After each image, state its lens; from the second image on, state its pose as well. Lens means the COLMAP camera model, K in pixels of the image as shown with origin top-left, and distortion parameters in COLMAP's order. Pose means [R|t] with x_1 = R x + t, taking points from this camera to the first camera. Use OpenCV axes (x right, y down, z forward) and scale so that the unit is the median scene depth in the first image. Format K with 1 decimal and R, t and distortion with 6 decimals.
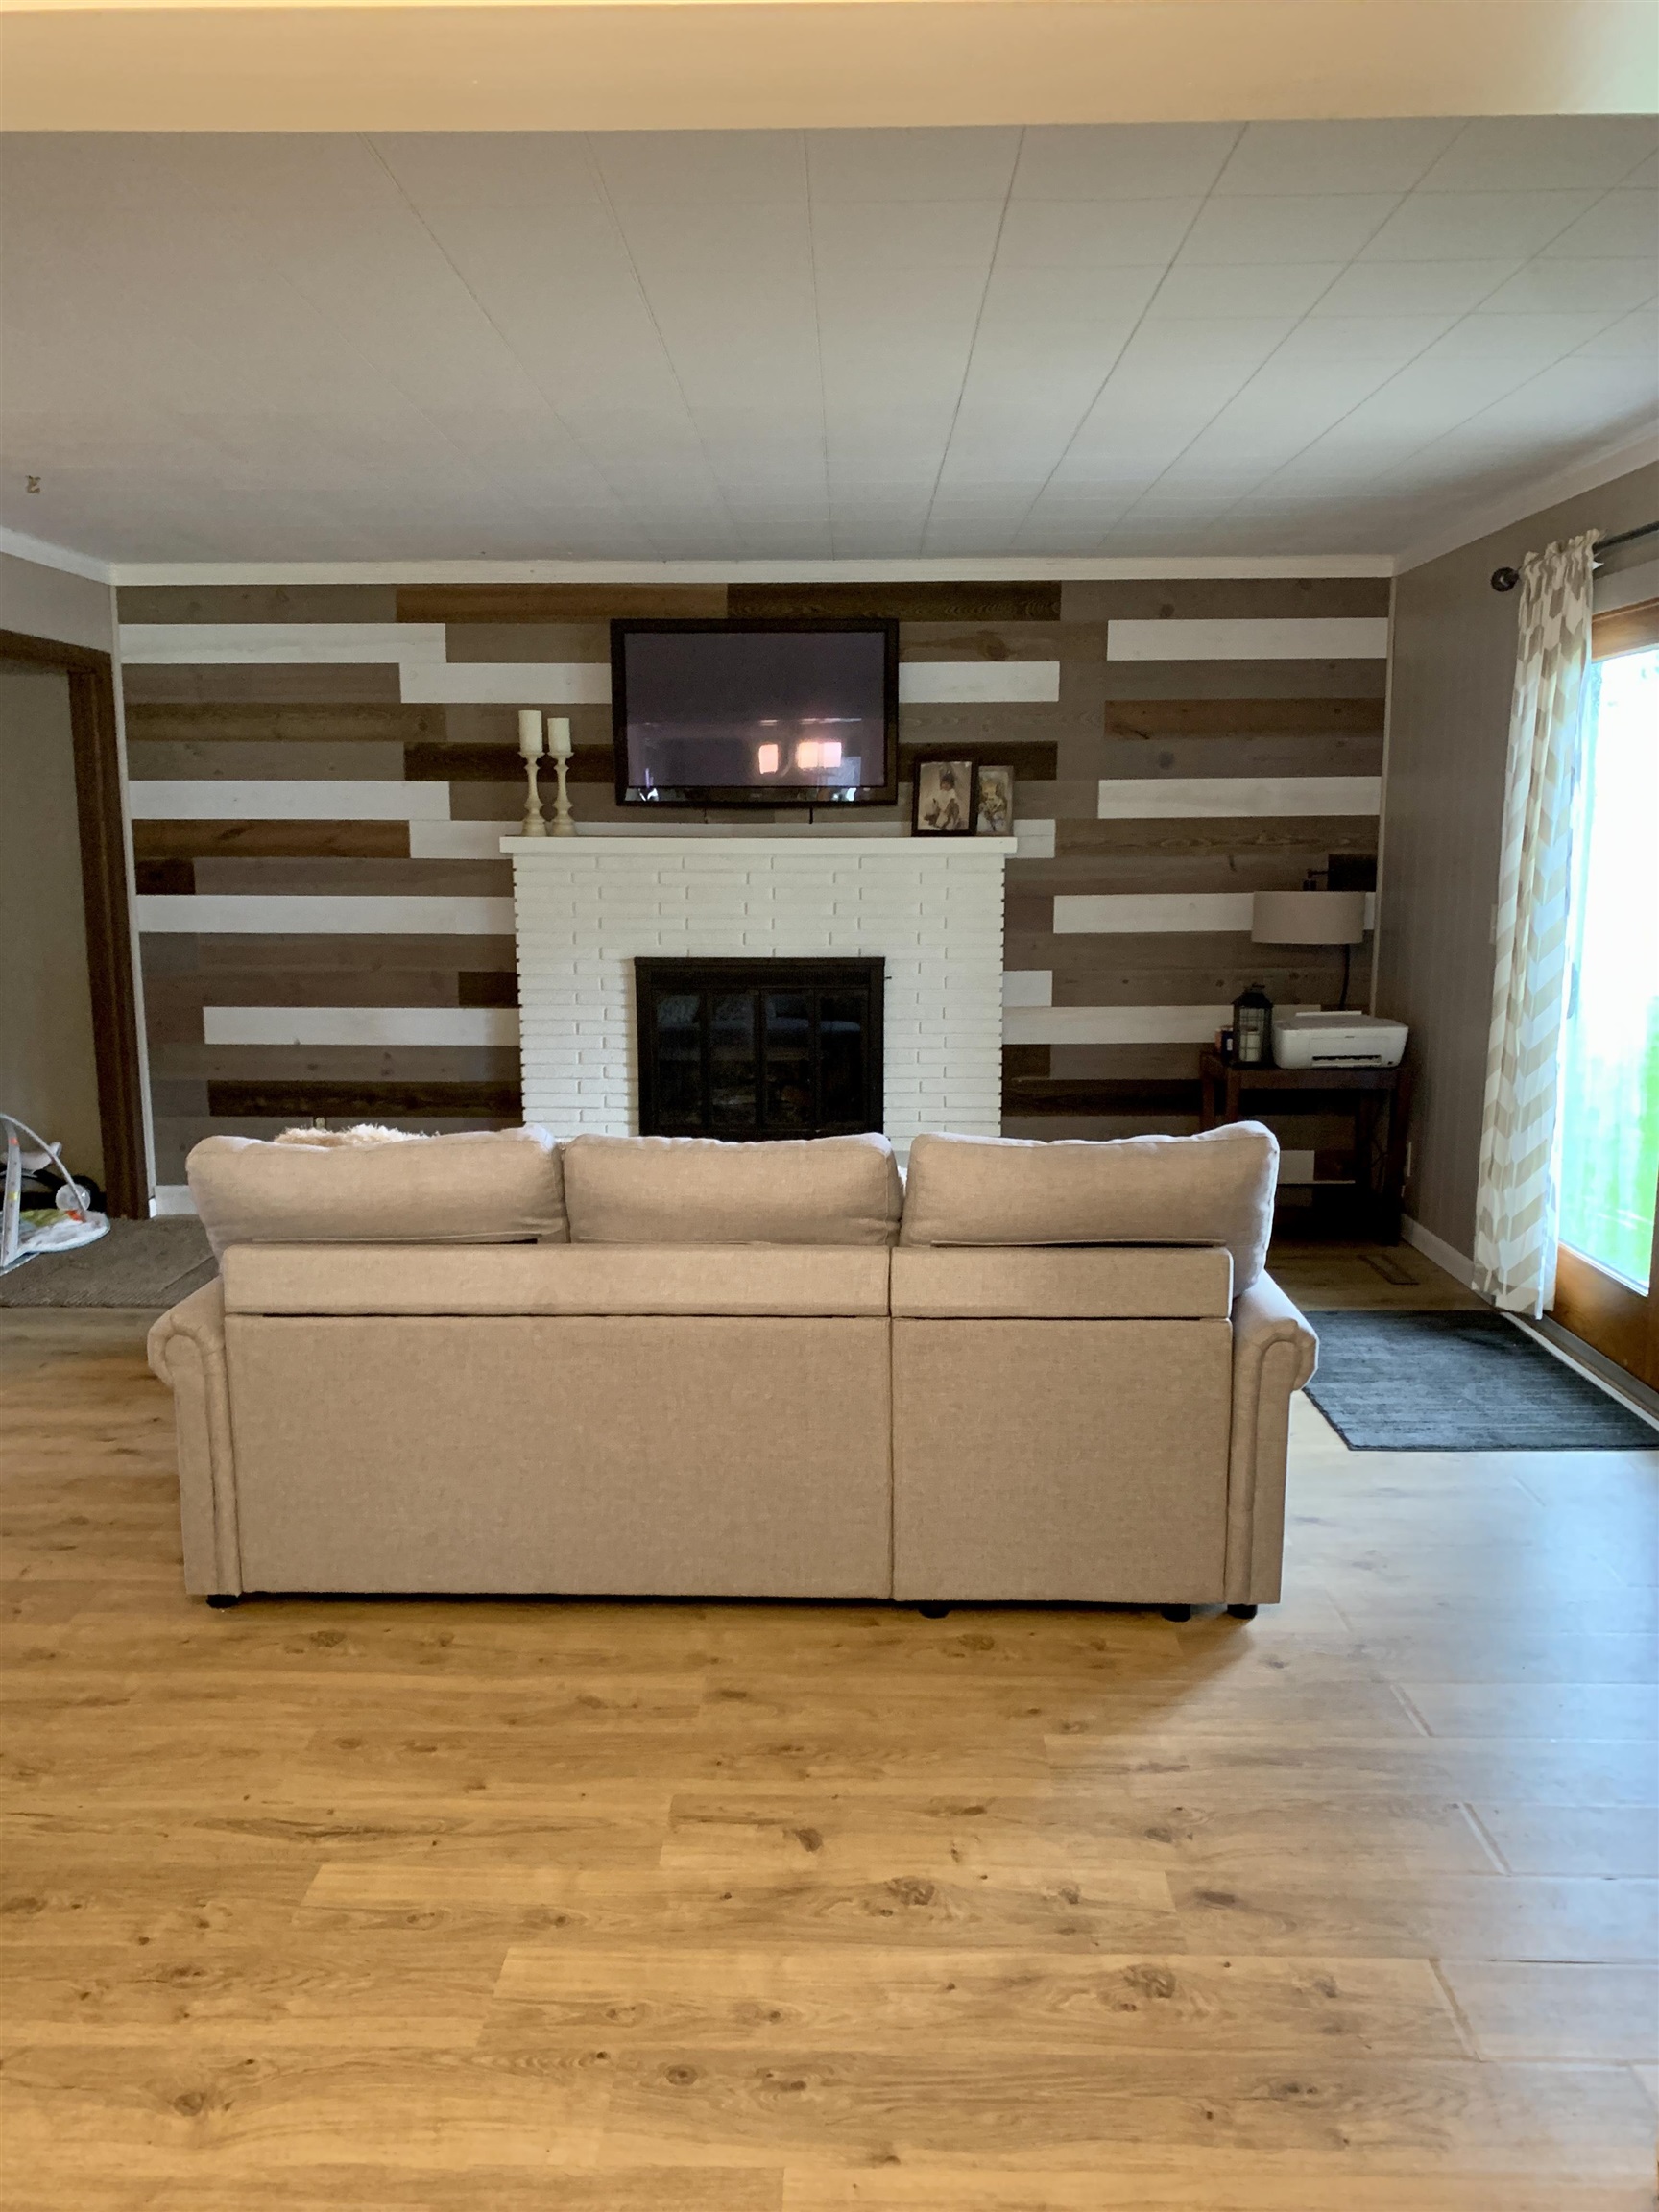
lens RADIAL K [[1704.4, 0, 811.1], [0, 1704.4, 1107.8], [0, 0, 1]] dist [0.050664, -0.048673]
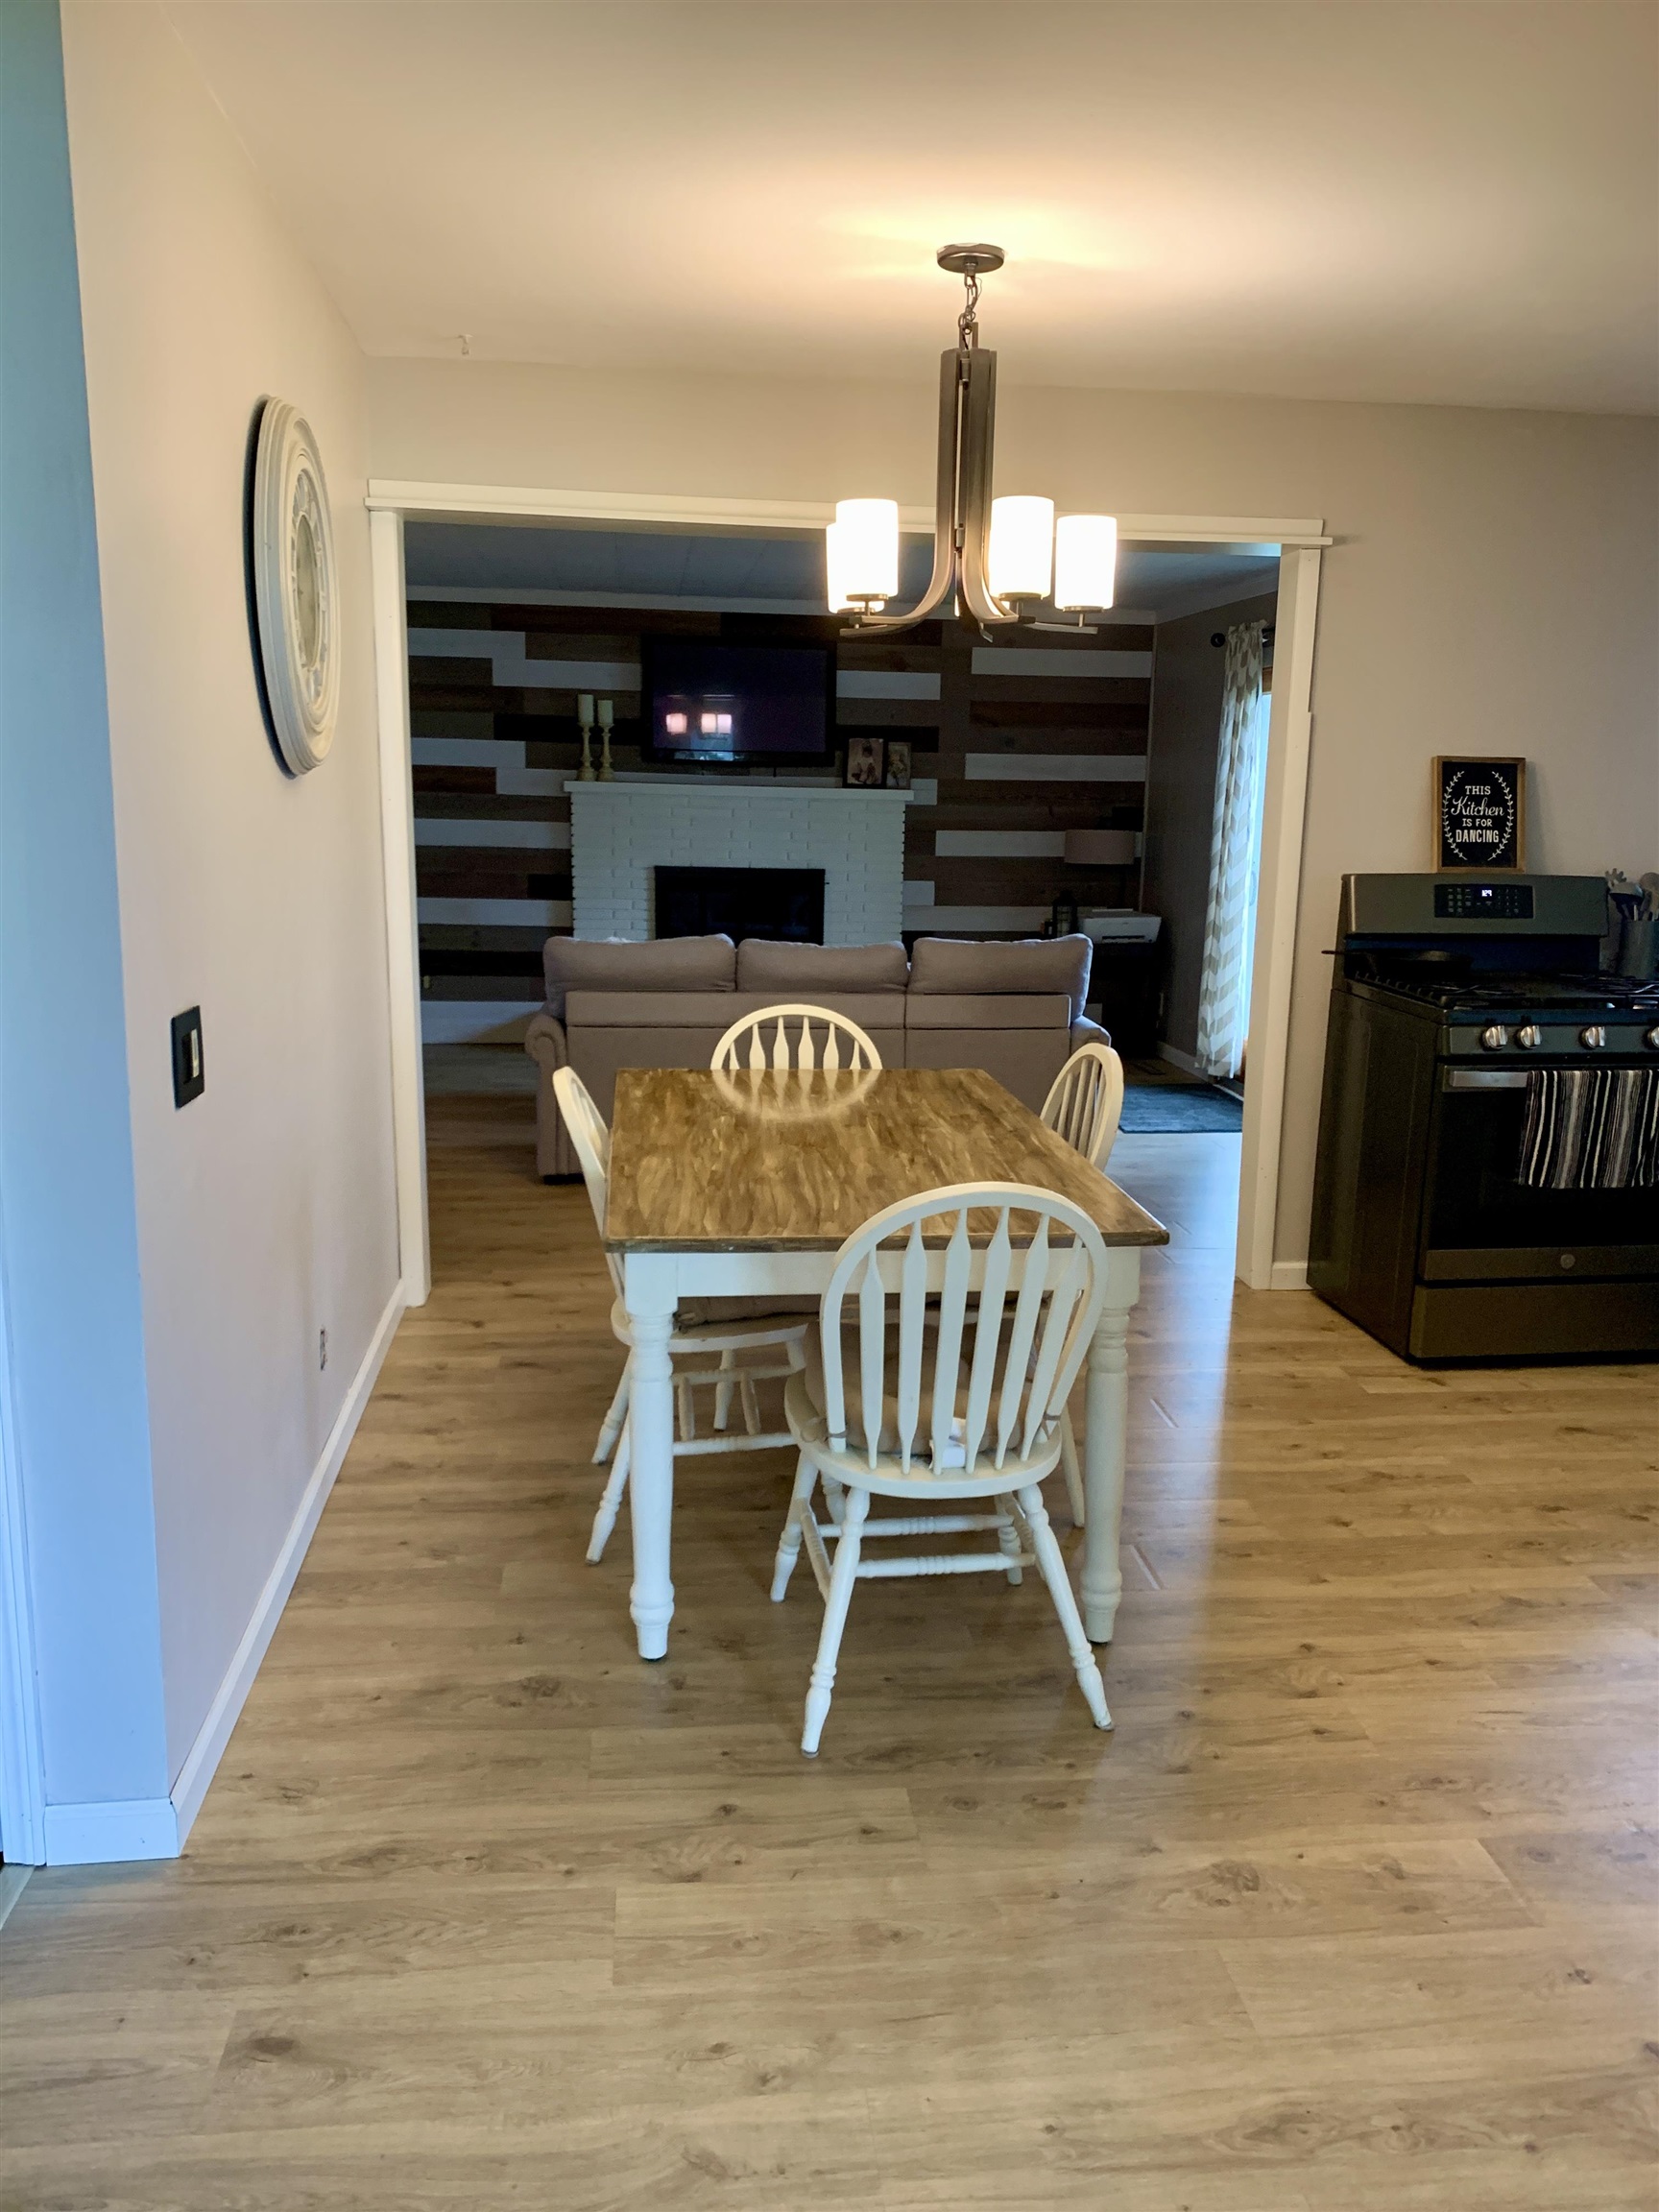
lens RADIAL K [[1704.4, 0, 842.5], [0, 1704.4, 1112.9], [0, 0, 1]] dist [0.050664, -0.048673]
pose [[0.989766, -0.001624, 0.142687, -0.154810], [-0.002126, 0.999656, 0.026126, 0.085491], [-0.142681, -0.026162, 0.989423, -0.480647]]
